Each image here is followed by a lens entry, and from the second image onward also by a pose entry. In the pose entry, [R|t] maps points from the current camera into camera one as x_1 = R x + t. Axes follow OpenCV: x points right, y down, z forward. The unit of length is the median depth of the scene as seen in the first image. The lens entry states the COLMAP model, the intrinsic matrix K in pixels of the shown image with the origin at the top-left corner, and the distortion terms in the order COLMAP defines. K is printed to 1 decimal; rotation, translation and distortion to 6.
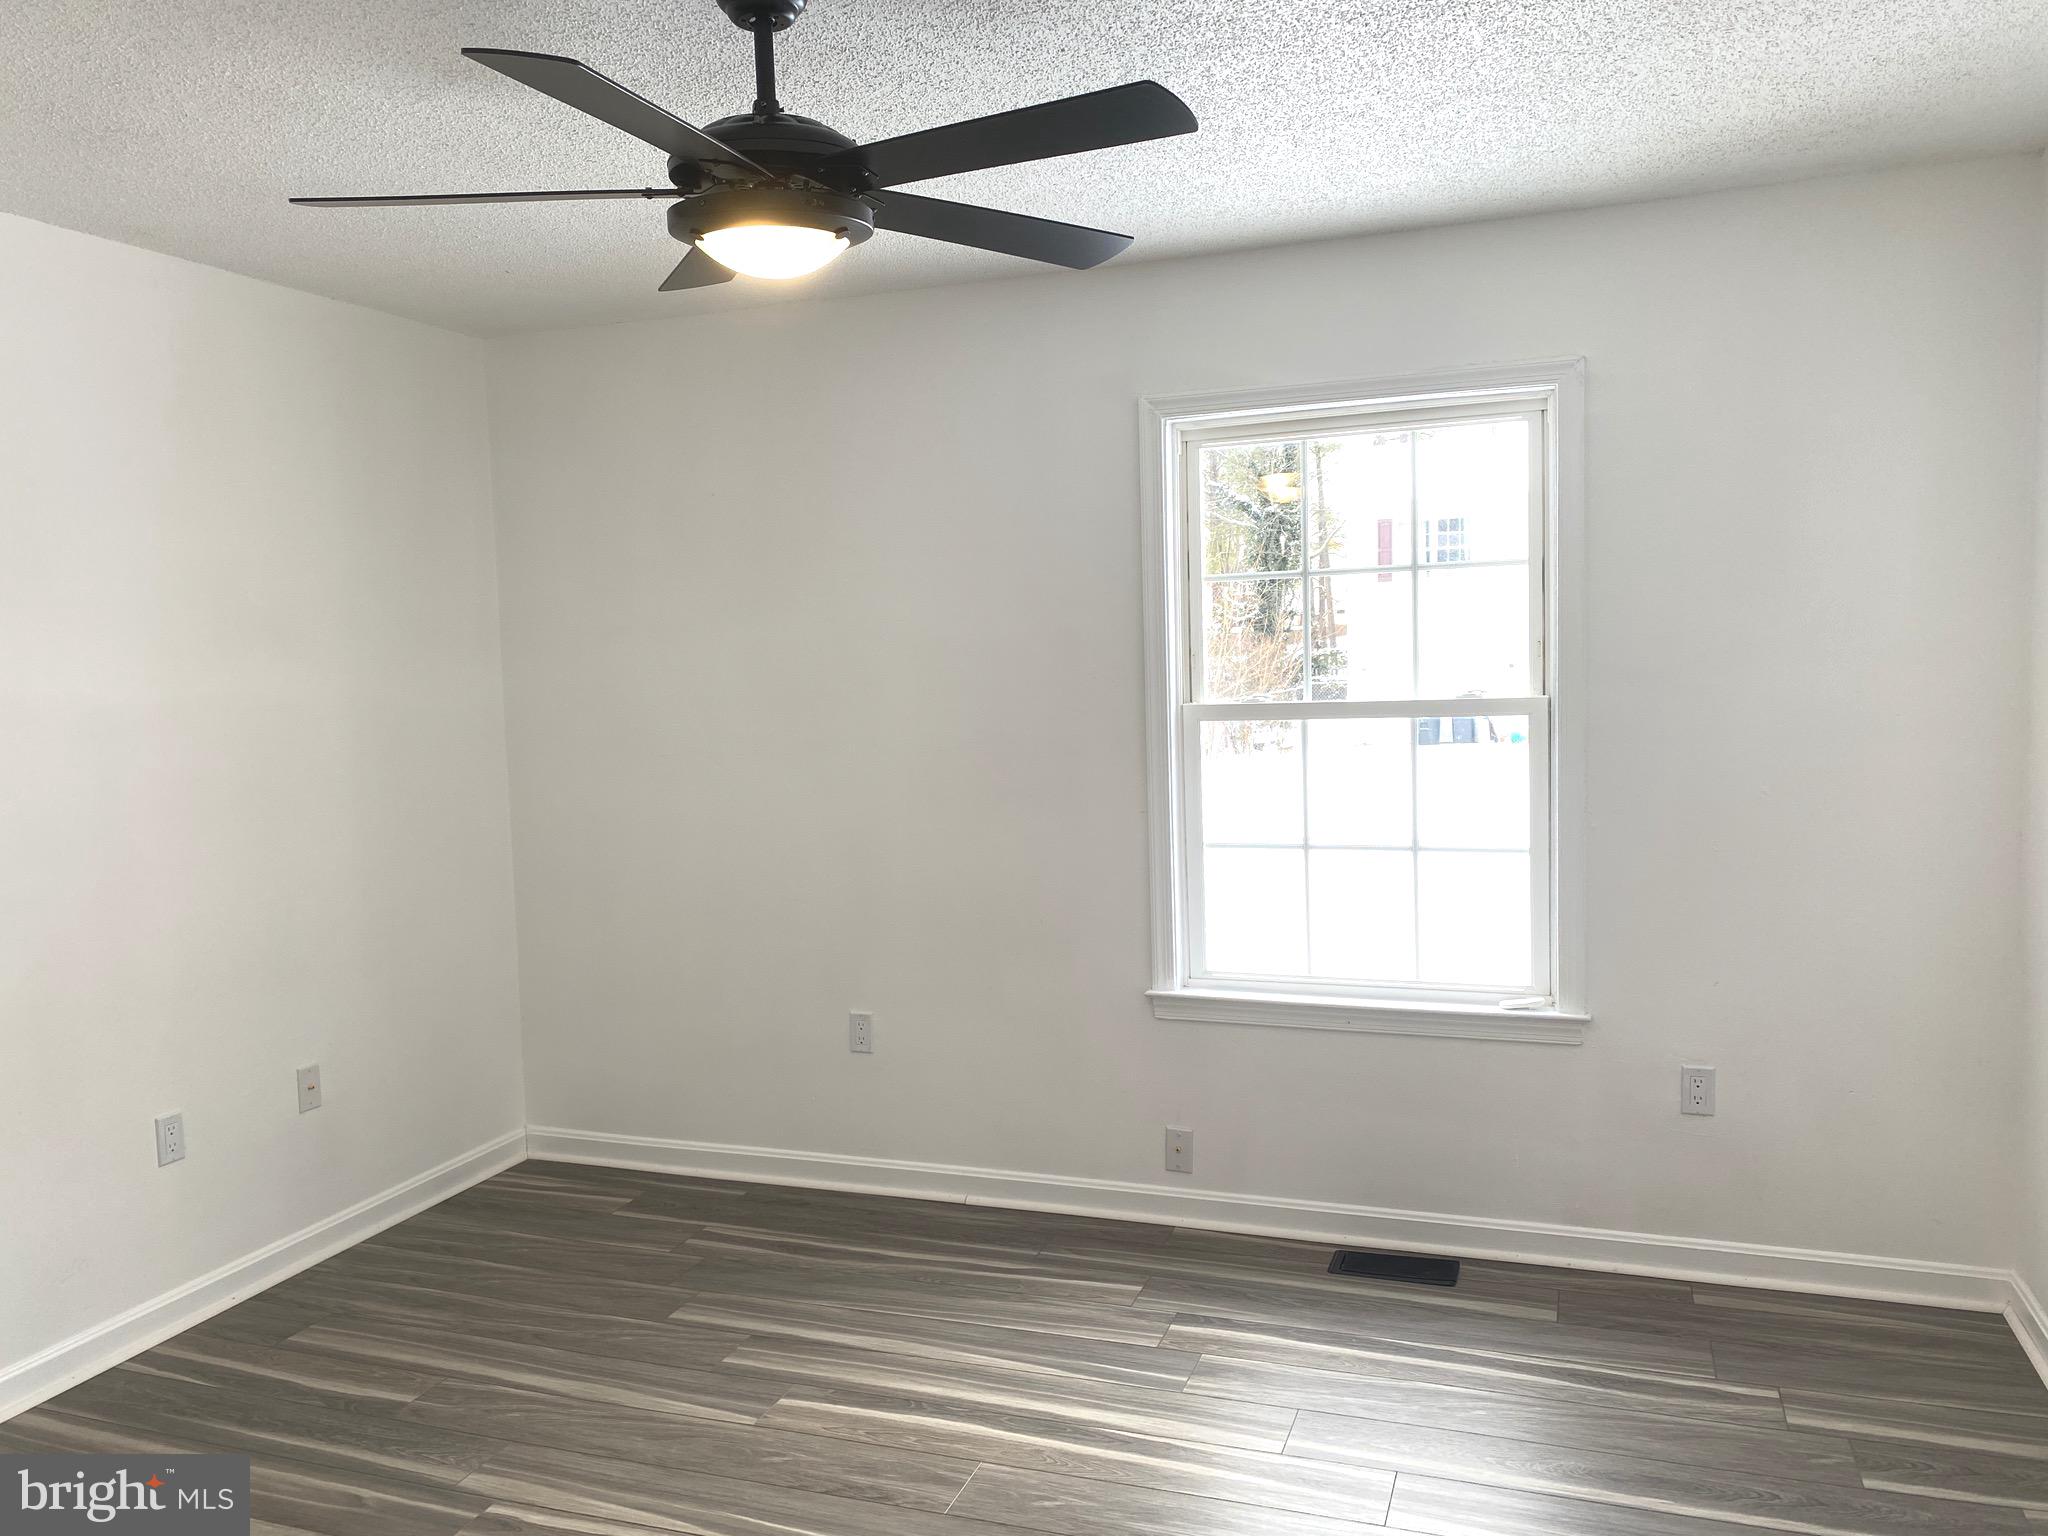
lens RADIAL K [[1561.8, 0, 1024.0], [0, 1561.8, 768.0], [0, 0, 1]] dist [0.012306, 0.001470]
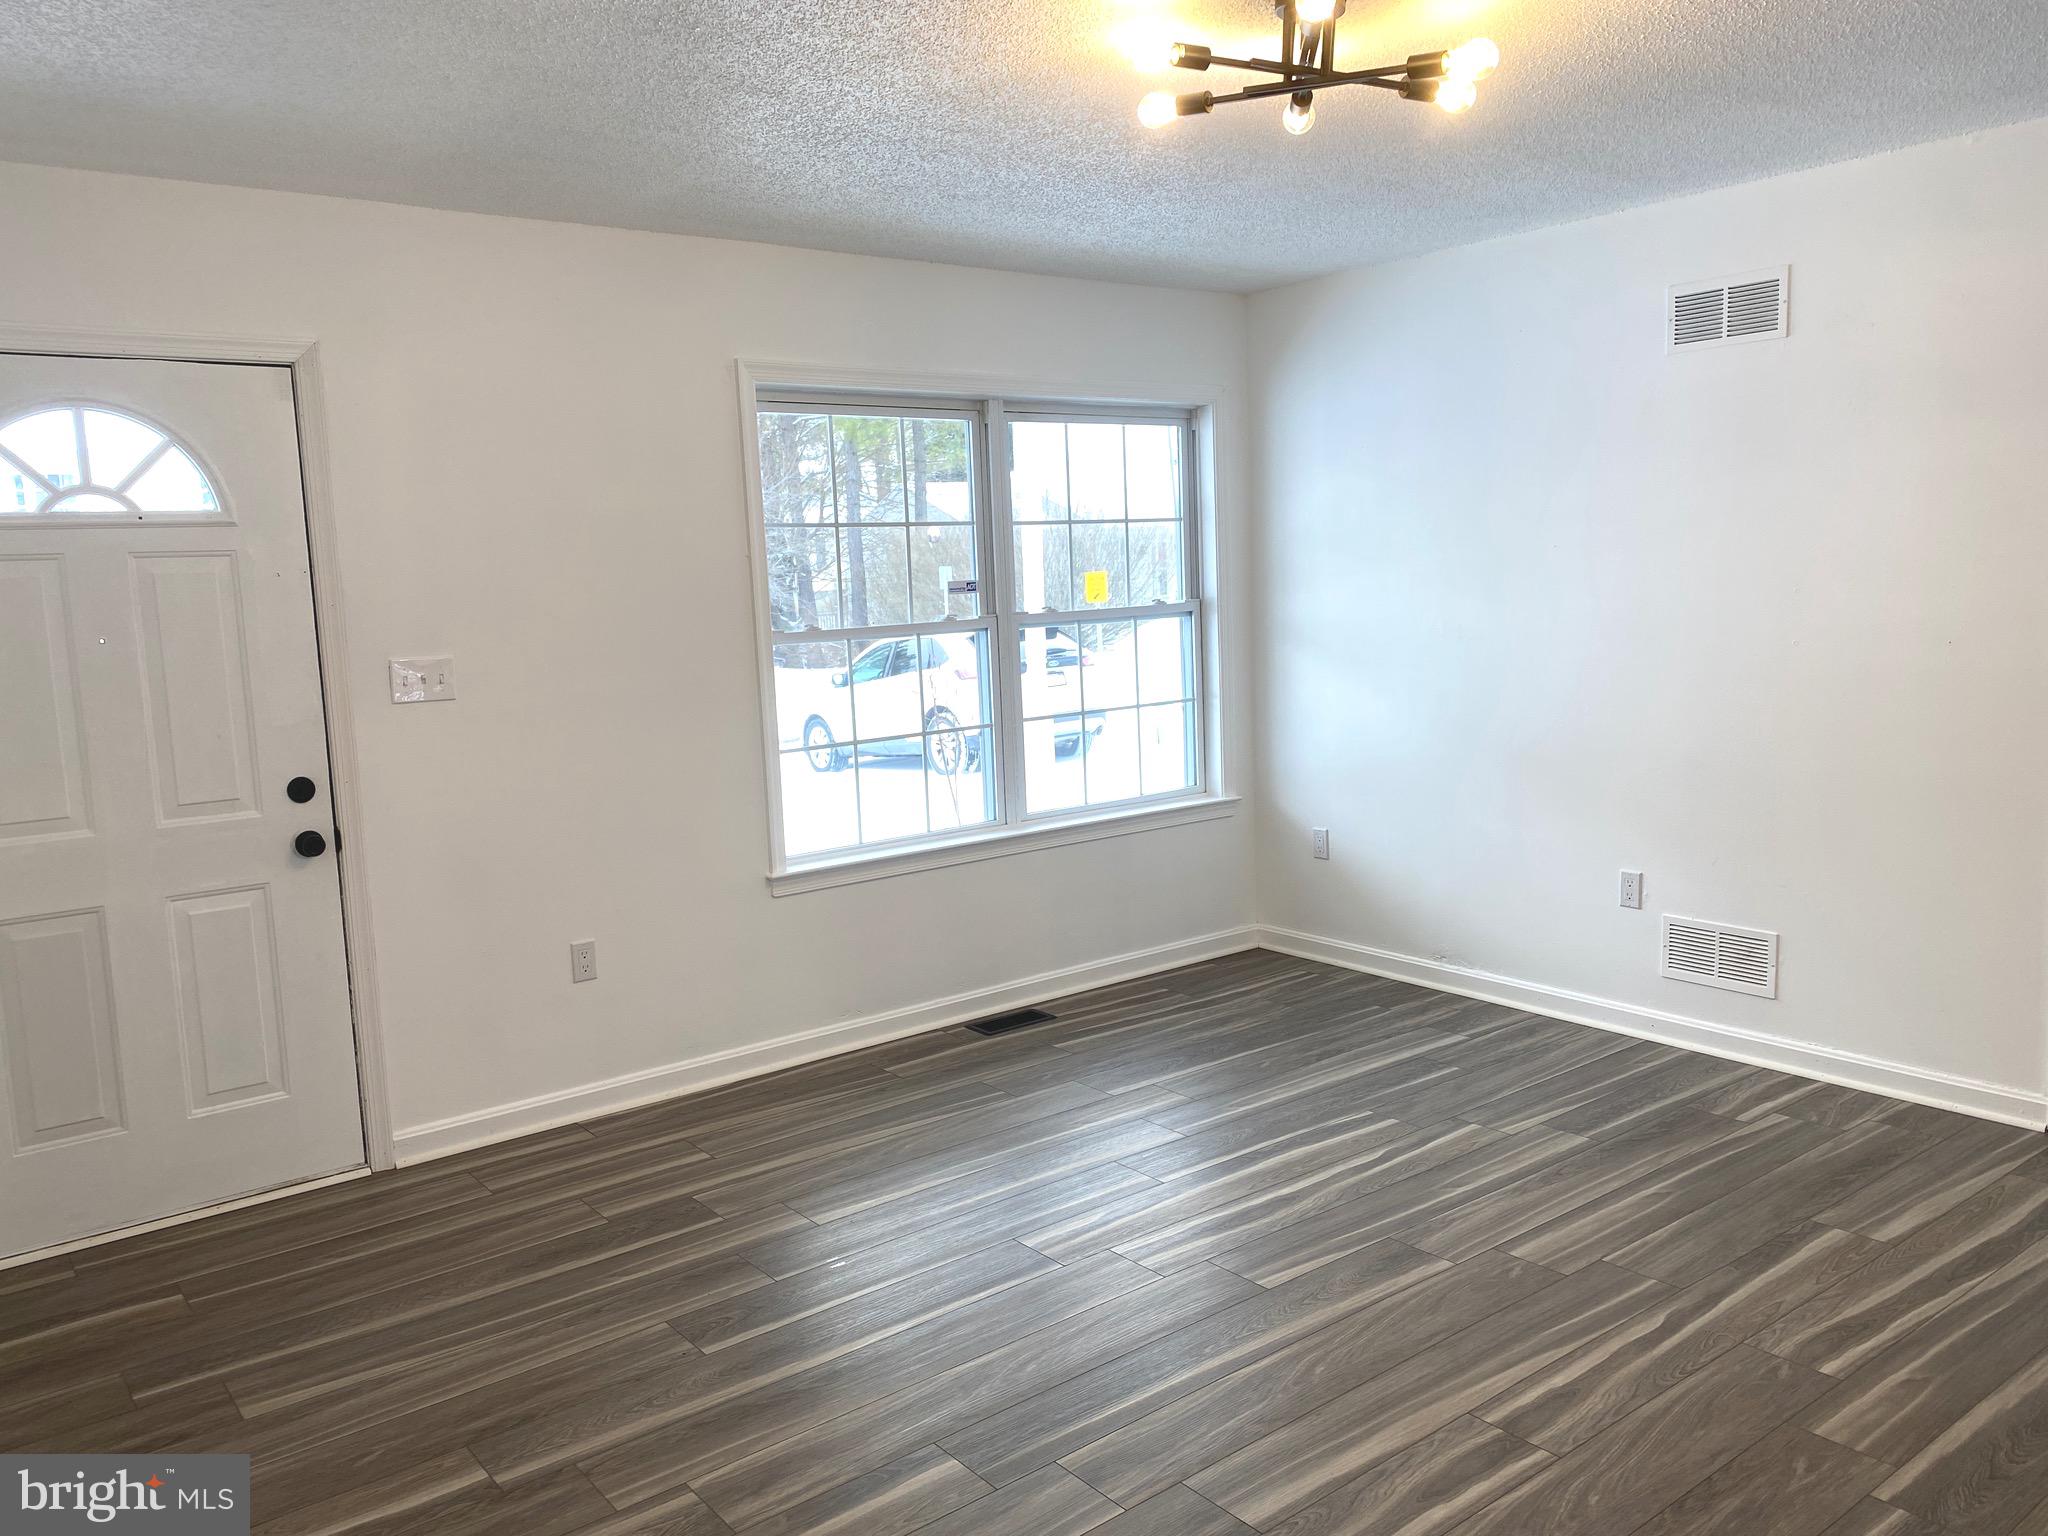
lens RADIAL K [[1561.8, 0, 1024.0], [0, 1561.8, 768.0], [0, 0, 1]] dist [0.012306, 0.001470]
pose [[0.509329, -0.104936, 0.854150, -0.918488], [0.086423, 0.993757, 0.070553, -0.002134], [-0.856221, 0.037883, 0.515218, 0.264414]]
